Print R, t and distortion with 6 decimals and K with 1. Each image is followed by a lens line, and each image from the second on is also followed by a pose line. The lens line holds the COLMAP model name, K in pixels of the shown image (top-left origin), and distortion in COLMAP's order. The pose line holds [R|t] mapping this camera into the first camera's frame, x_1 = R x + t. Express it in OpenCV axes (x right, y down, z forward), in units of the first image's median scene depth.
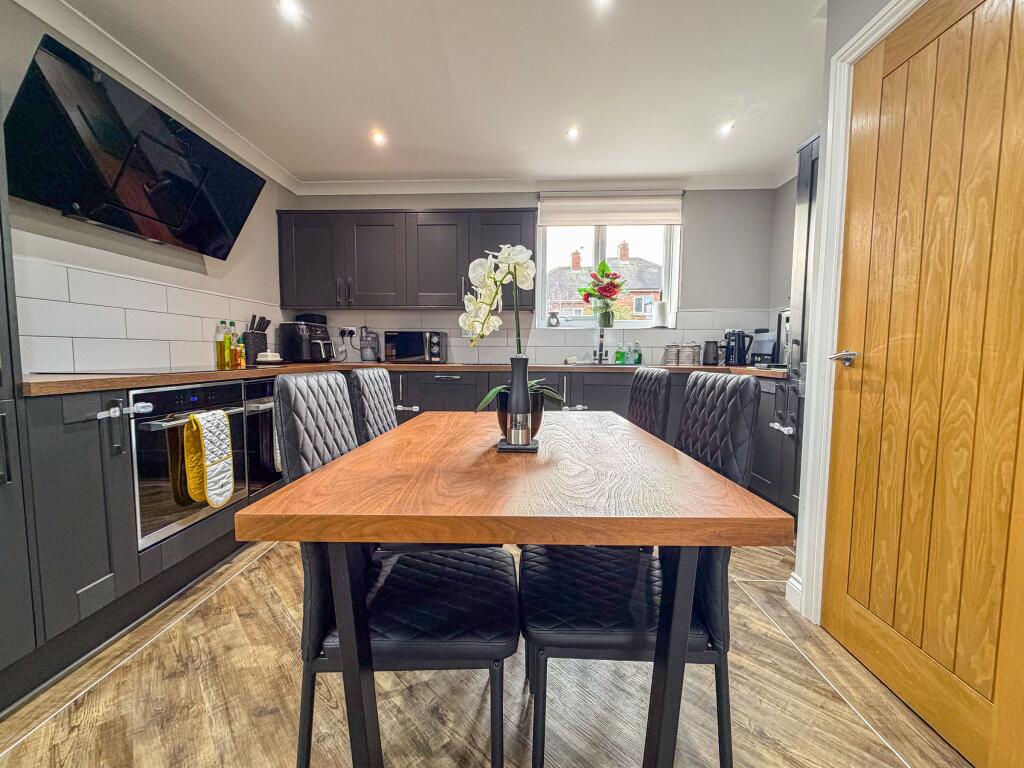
lens RADIAL K [[415.2, 0, 509.5], [0, 415.2, 384.1], [0, 0, 1]] dist [-0.001835, 0.000086]
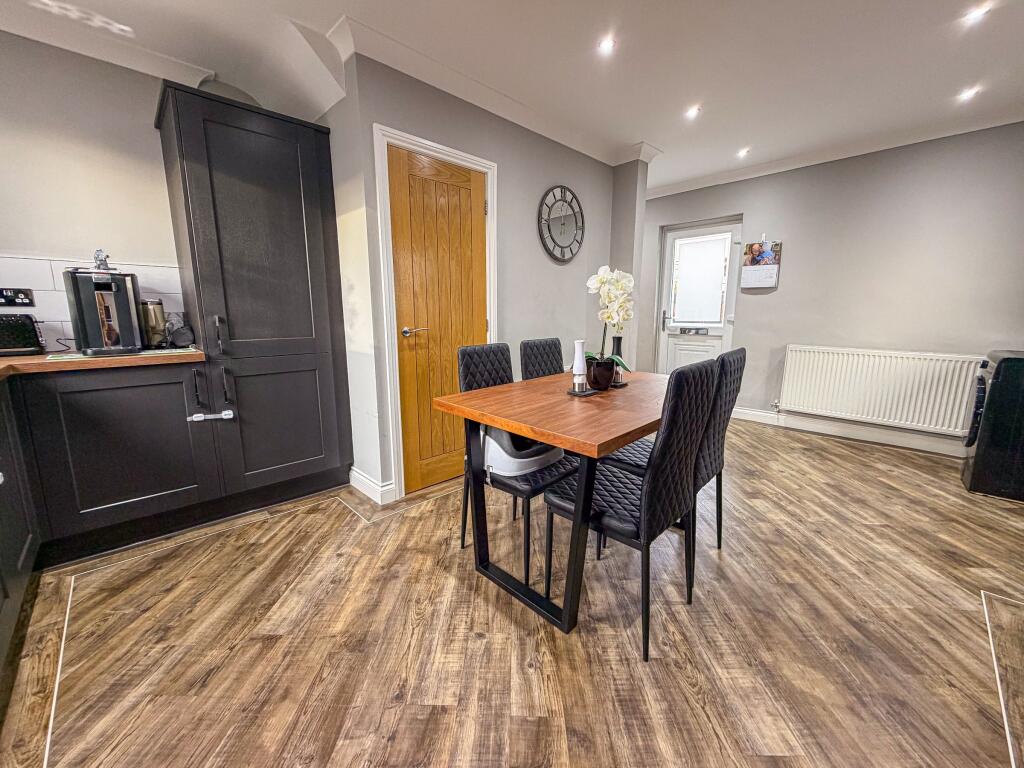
lens RADIAL K [[408.5, 0, 513.1], [0, 408.5, 378.0], [0, 0, 1]] dist [-0.000572, 0.000299]
pose [[-0.721119, -0.117640, 0.682750, -0.309149], [0.049680, 0.974161, 0.220323, -0.104296], [-0.691028, 0.192798, -0.696642, 0.880487]]
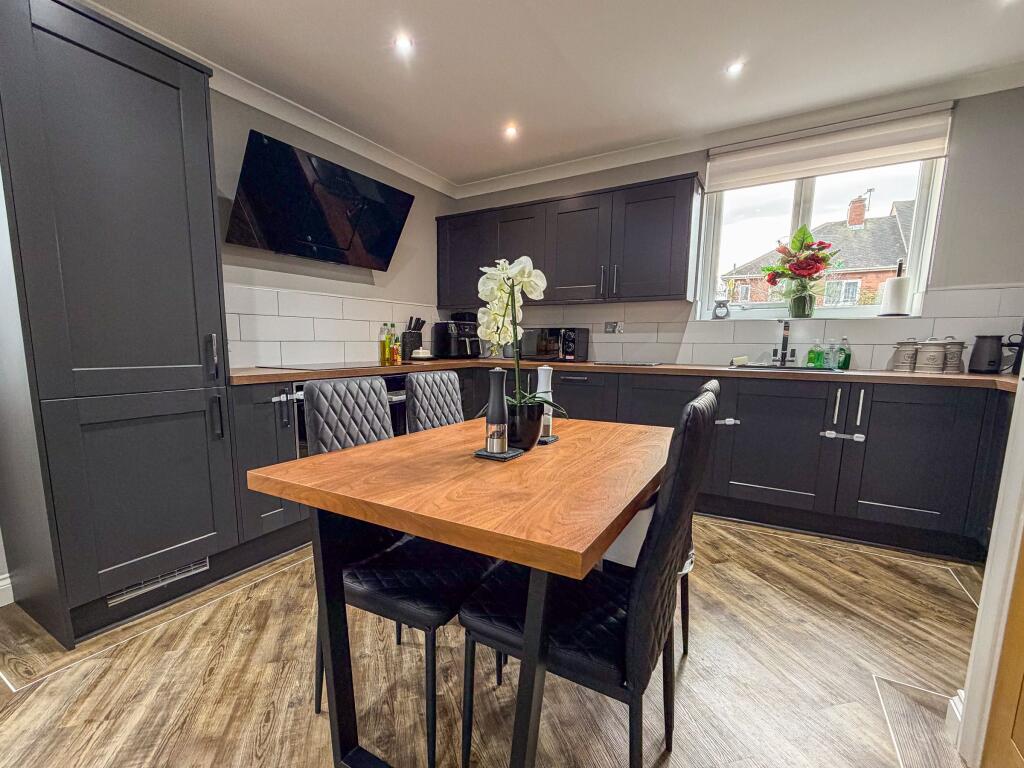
lens RADIAL K [[460.1, 0, 482.4], [0, 460.1, 410.2], [0, 0, 1]] dist [-0.002210, -0.000456]
pose [[0.866100, 0.072567, -0.494576, 0.189962], [-0.037325, 0.996033, 0.080780, -0.018860], [0.498476, -0.051504, 0.865372, -0.011431]]
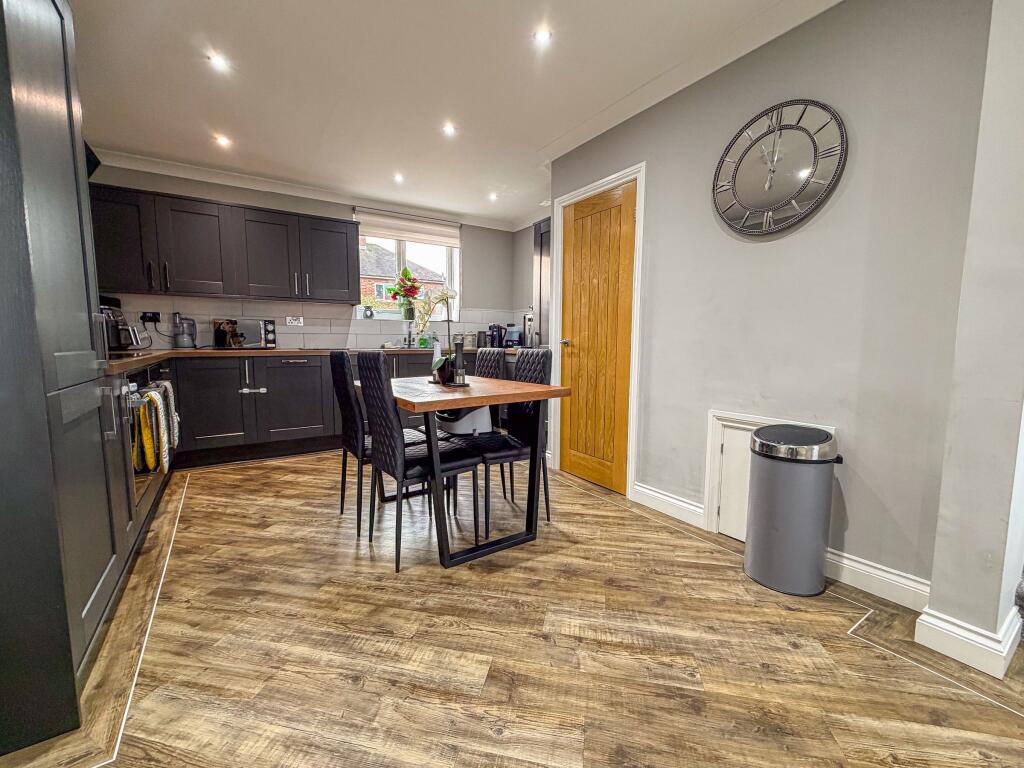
lens RADIAL K [[422.7, 0, 512.0], [0, 422.7, 384.0], [0, 0, 1]] dist [-0.002138, -0.000545]
pose [[0.813166, -0.061738, 0.578748, -0.338583], [0.043049, 0.998014, 0.045978, 0.019533], [-0.580437, -0.012473, 0.814210, -0.308438]]
